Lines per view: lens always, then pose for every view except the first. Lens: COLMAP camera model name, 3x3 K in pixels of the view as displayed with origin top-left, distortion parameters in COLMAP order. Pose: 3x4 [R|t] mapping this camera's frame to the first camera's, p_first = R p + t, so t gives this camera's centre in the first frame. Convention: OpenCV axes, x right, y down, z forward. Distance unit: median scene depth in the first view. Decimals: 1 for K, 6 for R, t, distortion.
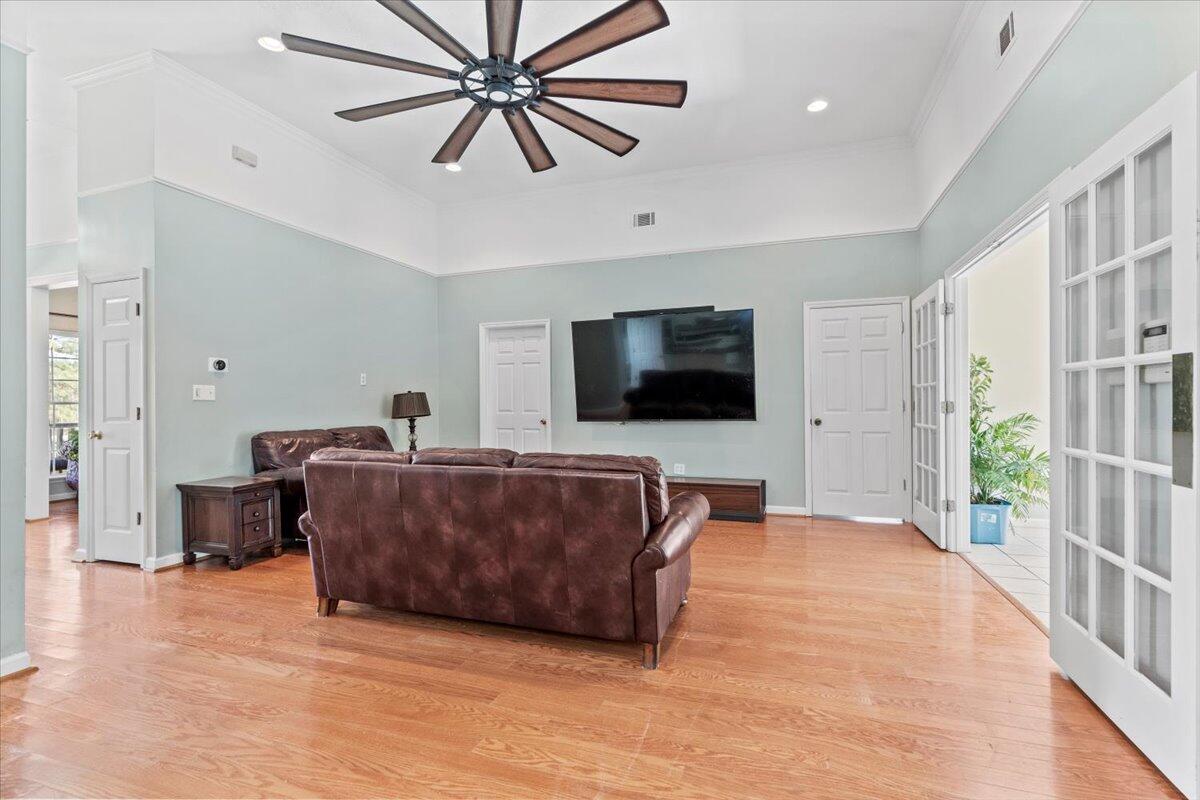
lens RADIAL K [[542.5, 0, 606.3], [0, 542.5, 398.9], [0, 0, 1]] dist [-0.001065, 0.000298]
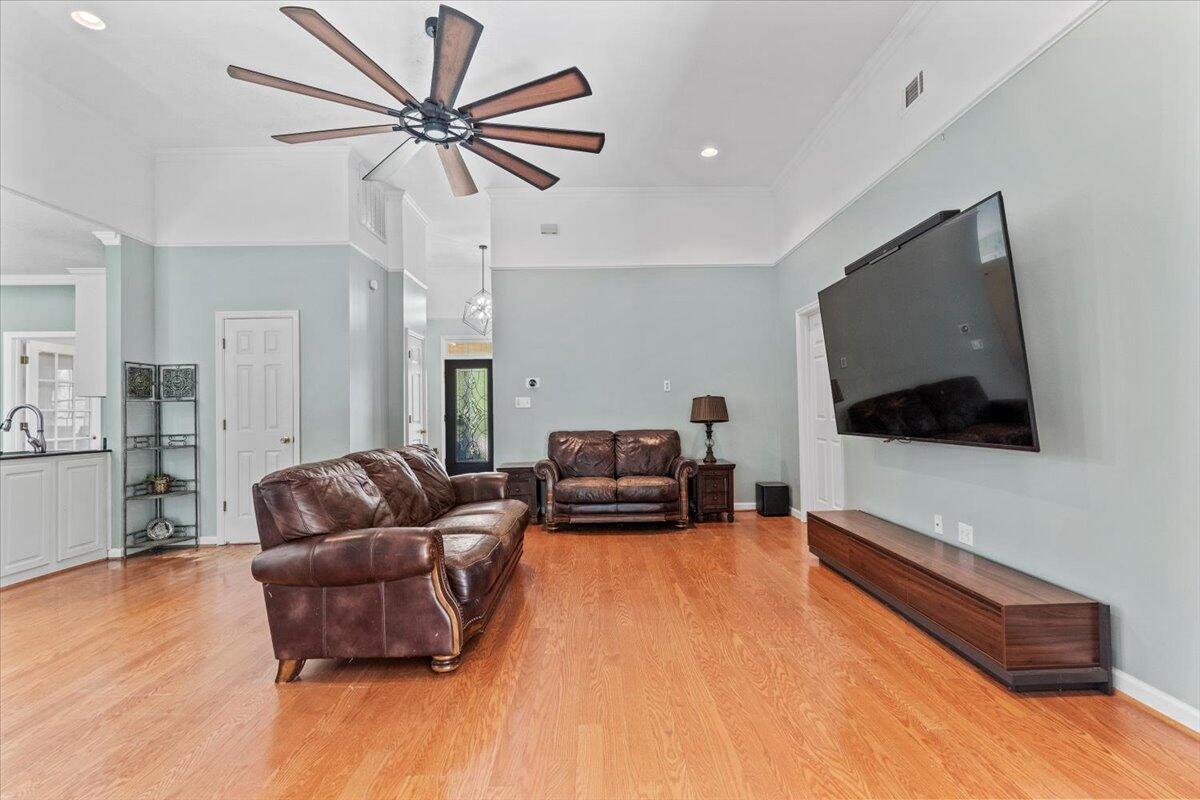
lens RADIAL K [[542.5, 0, 606.3], [0, 542.5, 398.9], [0, 0, 1]] dist [-0.001065, 0.000298]
pose [[0.346299, -0.014925, -0.938006, 0.655410], [0.018321, 0.999790, -0.009144, -0.002970], [0.937945, -0.014018, 0.346500, 0.647296]]
